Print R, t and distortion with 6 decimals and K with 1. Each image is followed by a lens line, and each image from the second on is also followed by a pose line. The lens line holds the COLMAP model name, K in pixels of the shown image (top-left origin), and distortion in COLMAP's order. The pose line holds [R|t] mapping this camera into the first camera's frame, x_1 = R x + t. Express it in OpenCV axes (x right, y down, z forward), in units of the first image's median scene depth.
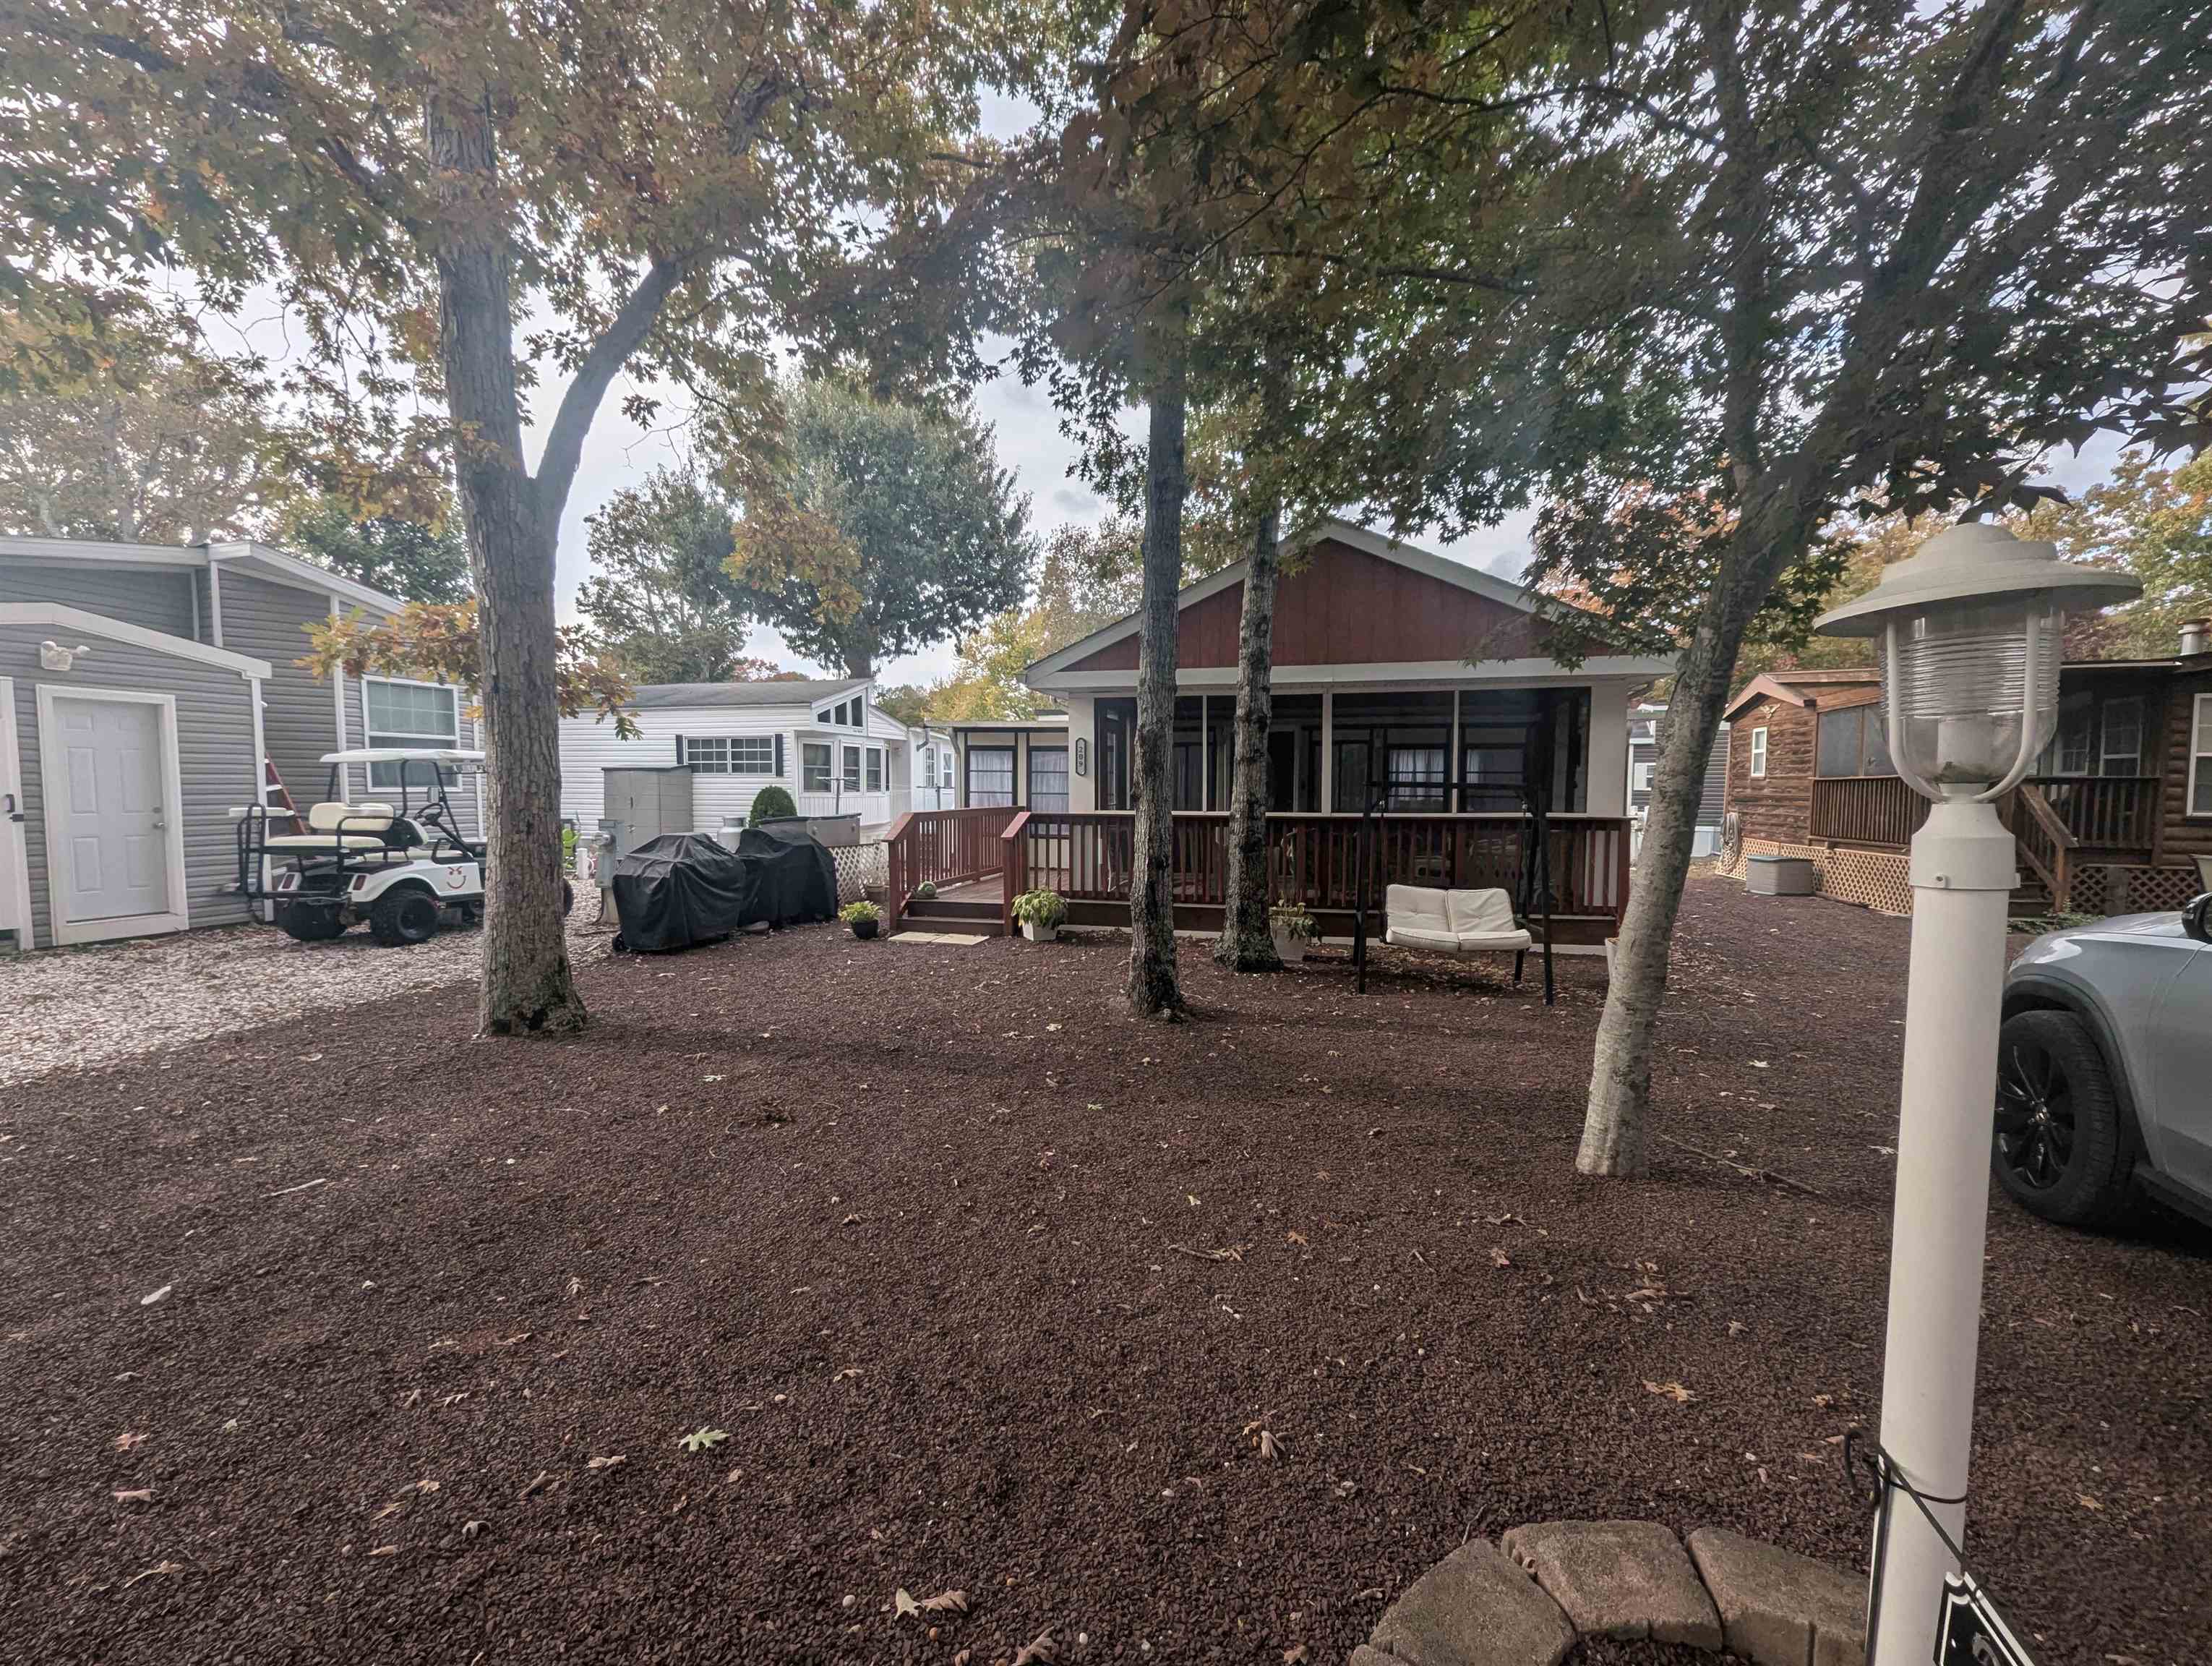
lens RADIAL K [[913.8, 0, 1112.3], [0, 913.8, 842.6], [0, 0, 1]] dist [0.000538, -0.000017]
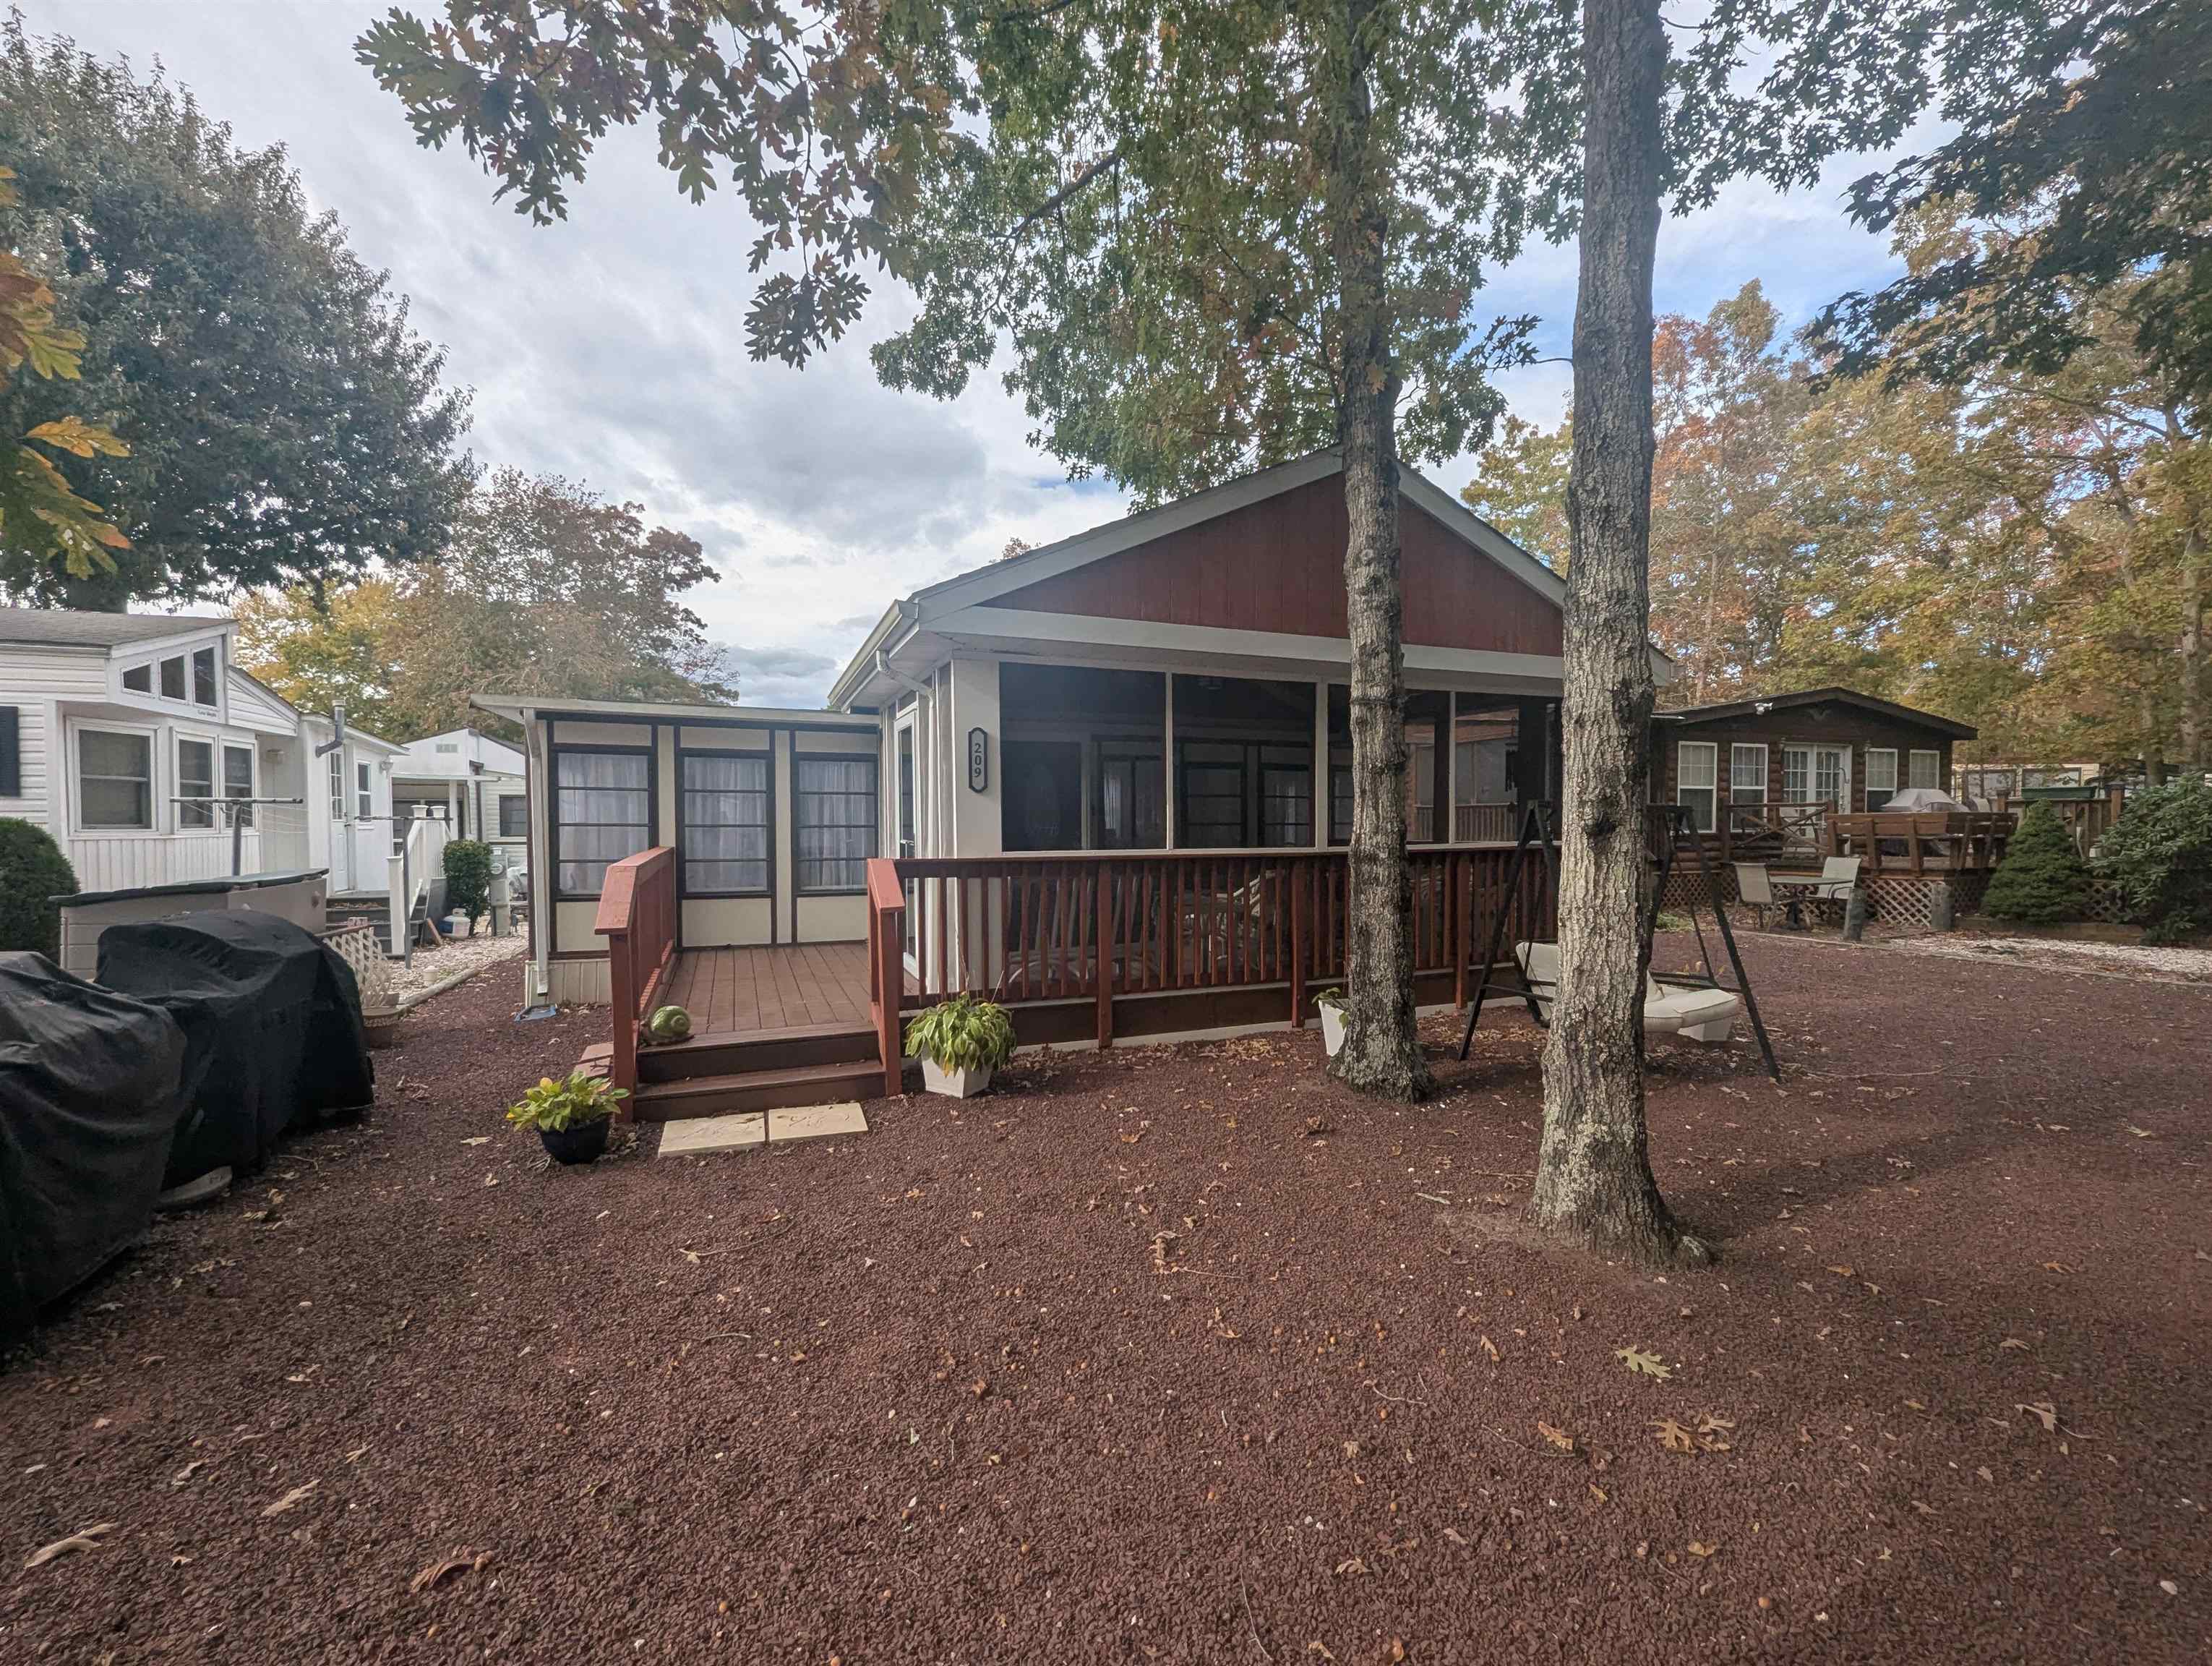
lens RADIAL K [[913.8, 0, 1112.3], [0, 913.8, 842.6], [0, 0, 1]] dist [0.000538, -0.000017]
pose [[0.806656, -0.022678, 0.590586, -0.183991], [0.041538, 0.998968, -0.018376, -0.016253], [-0.589560, 0.039355, 0.806766, 0.284431]]
